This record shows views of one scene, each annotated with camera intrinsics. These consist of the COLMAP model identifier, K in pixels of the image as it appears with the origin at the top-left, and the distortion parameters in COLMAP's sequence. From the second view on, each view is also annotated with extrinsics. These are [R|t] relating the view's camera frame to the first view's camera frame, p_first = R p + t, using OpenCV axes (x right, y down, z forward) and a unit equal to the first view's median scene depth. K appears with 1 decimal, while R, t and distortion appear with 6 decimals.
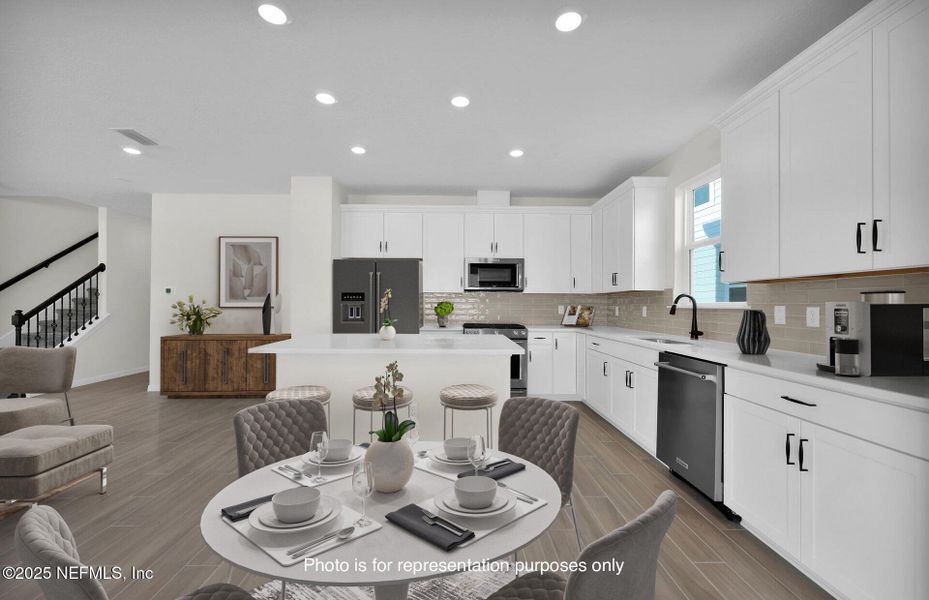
lens RADIAL K [[358.1, 0, 461.7], [0, 358.1, 301.2], [0, 0, 1]] dist [-0.001012, -0.000003]
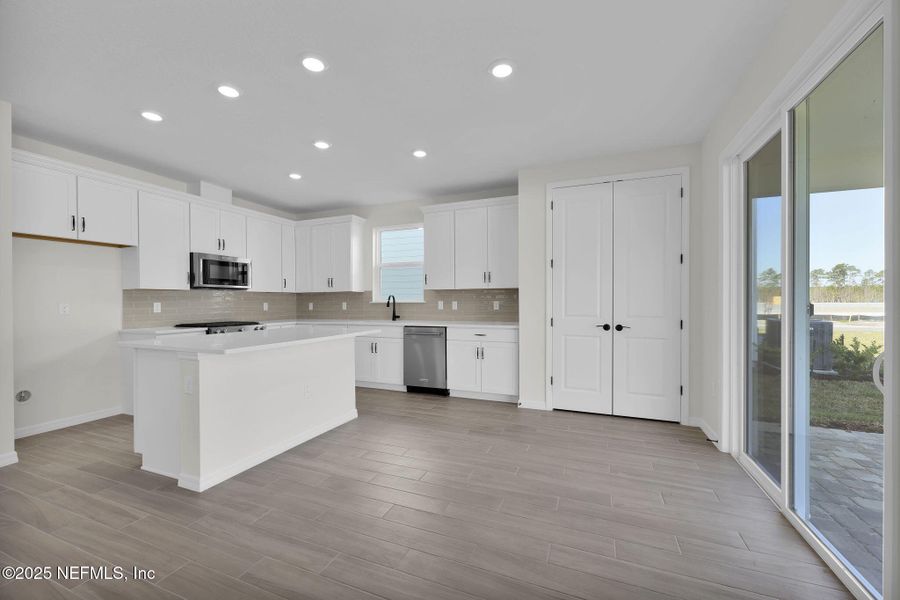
lens RADIAL K [[361.4, 0, 453.1], [0, 361.4, 301.4], [0, 0, 1]] dist [-0.001115, 0.000057]
pose [[0.398878, -0.010924, 0.916939, -0.748402], [-0.001651, 0.999919, 0.012631, -0.009690], [-0.917003, -0.006552, 0.398828, 0.023703]]
